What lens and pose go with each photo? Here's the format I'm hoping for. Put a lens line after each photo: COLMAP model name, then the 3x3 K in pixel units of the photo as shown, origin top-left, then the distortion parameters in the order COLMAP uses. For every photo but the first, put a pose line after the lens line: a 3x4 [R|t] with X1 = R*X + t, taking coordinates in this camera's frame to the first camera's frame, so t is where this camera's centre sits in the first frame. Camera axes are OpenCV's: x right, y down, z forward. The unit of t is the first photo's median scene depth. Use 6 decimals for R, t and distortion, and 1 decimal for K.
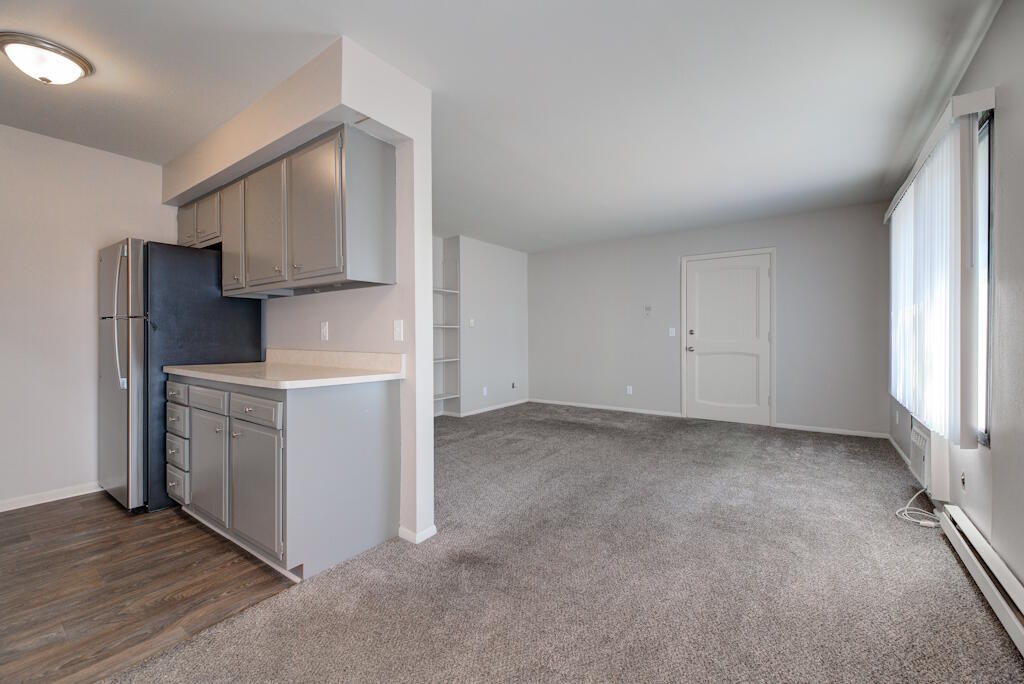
lens RADIAL K [[423.6, 0, 510.5], [0, 423.6, 336.7], [0, 0, 1]] dist [0.000611, -0.000261]
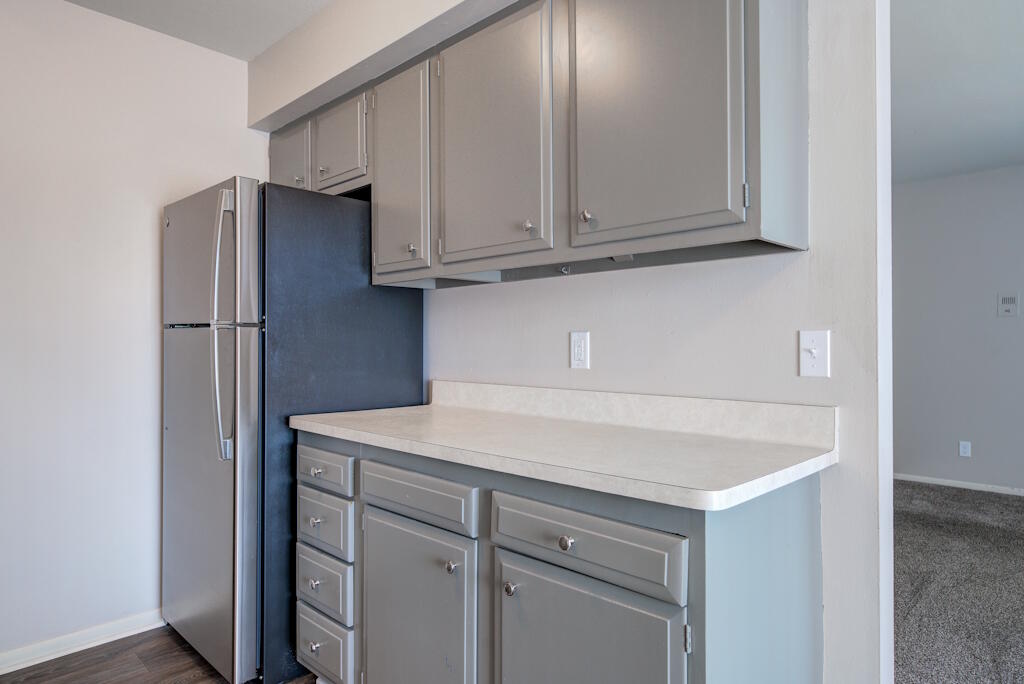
lens RADIAL K [[619.0, 0, 514.2], [0, 619.0, 344.7], [0, 0, 1]] dist [0.008238, 0.002303]
pose [[0.988990, 0.000809, -0.147981, -0.386709], [-0.000759, 1.000000, 0.000395, -0.019586], [0.147982, -0.000279, 0.988990, 0.245530]]
